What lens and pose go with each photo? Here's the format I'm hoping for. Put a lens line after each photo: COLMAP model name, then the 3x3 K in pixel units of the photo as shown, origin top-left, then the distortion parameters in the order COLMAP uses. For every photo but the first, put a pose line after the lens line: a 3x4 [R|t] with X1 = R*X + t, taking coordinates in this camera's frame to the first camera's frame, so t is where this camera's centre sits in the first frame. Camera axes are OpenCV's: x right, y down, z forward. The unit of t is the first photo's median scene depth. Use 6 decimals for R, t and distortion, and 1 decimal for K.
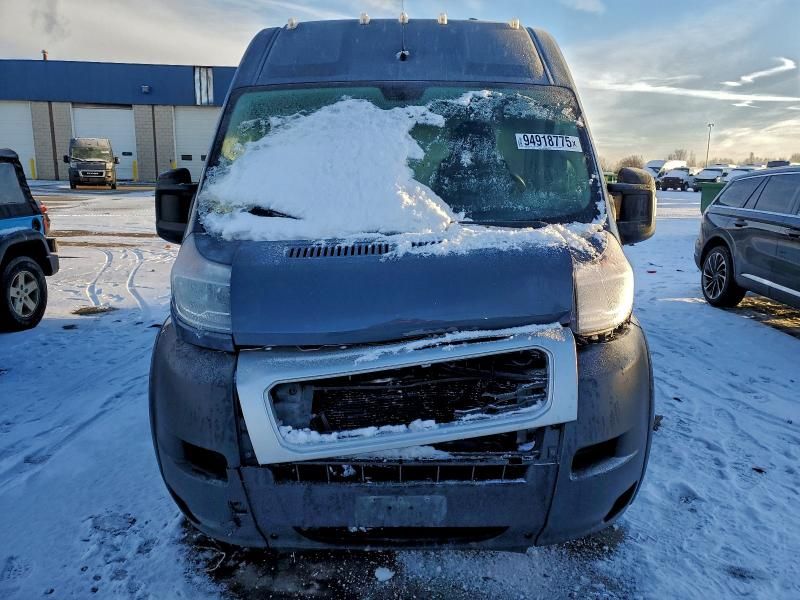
lens RADIAL K [[651.5, 0, 400.0], [0, 651.5, 300.0], [0, 0, 1]] dist [0.093423, -0.237163]
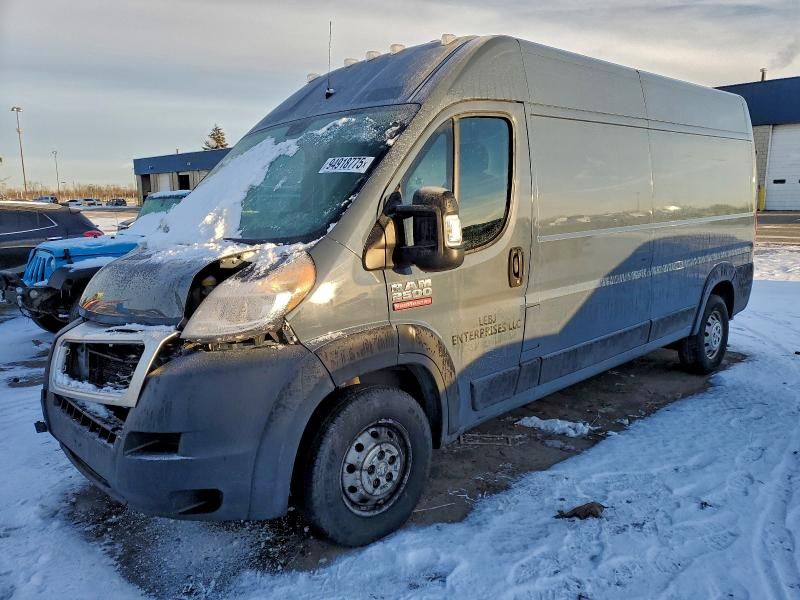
lens RADIAL K [[651.5, 0, 400.0], [0, 651.5, 300.0], [0, 0, 1]] dist [0.093423, -0.237163]
pose [[0.665894, 0.092554, -0.740283, 1.039761], [-0.117684, 0.992883, 0.018277, -0.060871], [0.736706, 0.074949, 0.672047, 0.395426]]
